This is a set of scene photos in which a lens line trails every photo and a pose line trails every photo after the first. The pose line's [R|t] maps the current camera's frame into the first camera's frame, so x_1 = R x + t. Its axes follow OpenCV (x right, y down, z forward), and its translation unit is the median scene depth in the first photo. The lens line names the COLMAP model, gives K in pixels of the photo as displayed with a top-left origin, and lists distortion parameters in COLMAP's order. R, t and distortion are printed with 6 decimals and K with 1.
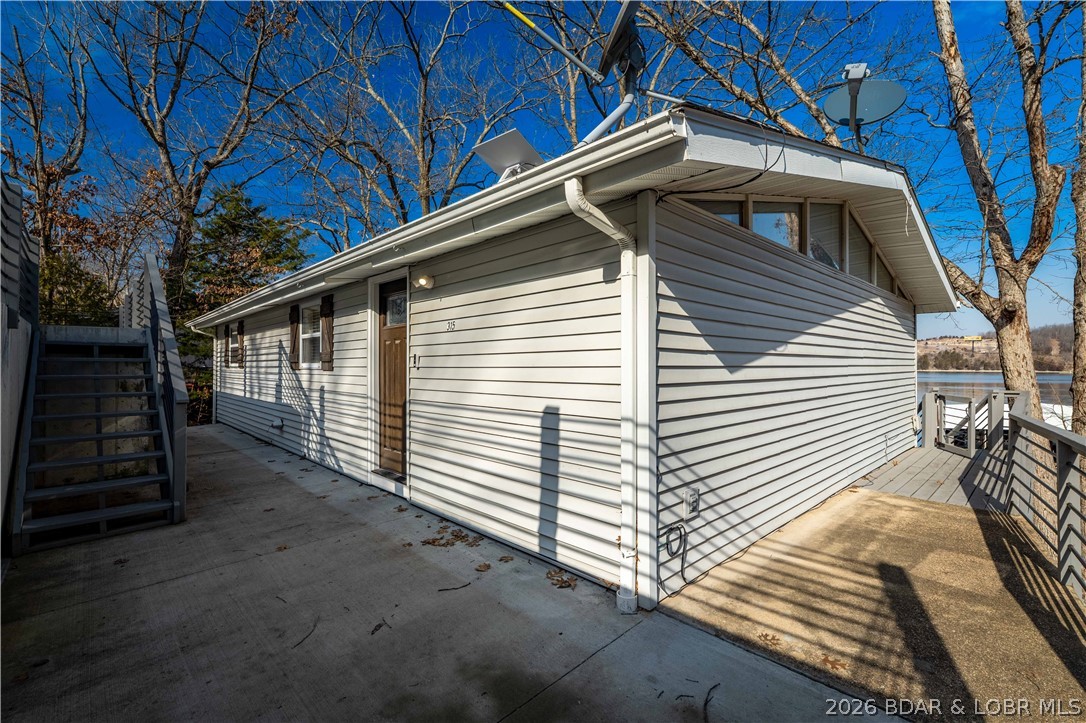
lens RADIAL K [[485.3, 0, 542.1], [0, 485.3, 362.9], [0, 0, 1]] dist [-0.008933, 0.000698]
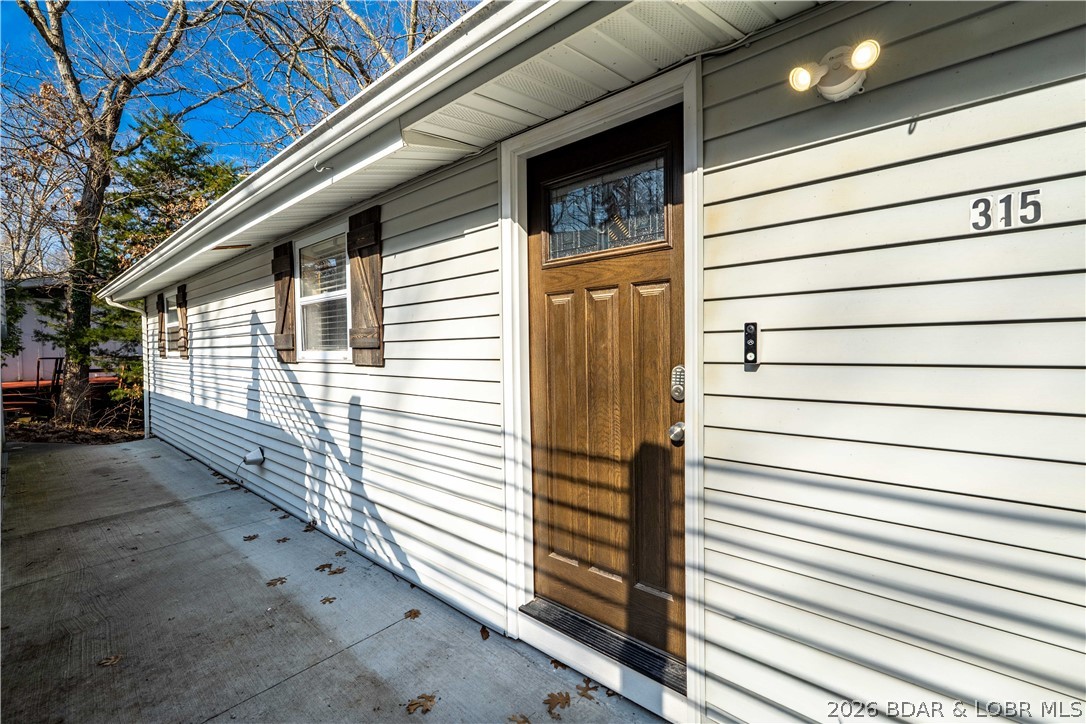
lens RADIAL K [[485.3, 0, 544.1], [0, 485.3, 359.3], [0, 0, 1]] dist [-0.008933, 0.000698]
pose [[0.996669, -0.016352, 0.079893, -0.221717], [0.013812, 0.999385, 0.032236, -0.003227], [-0.080371, -0.031025, 0.996282, 0.361500]]
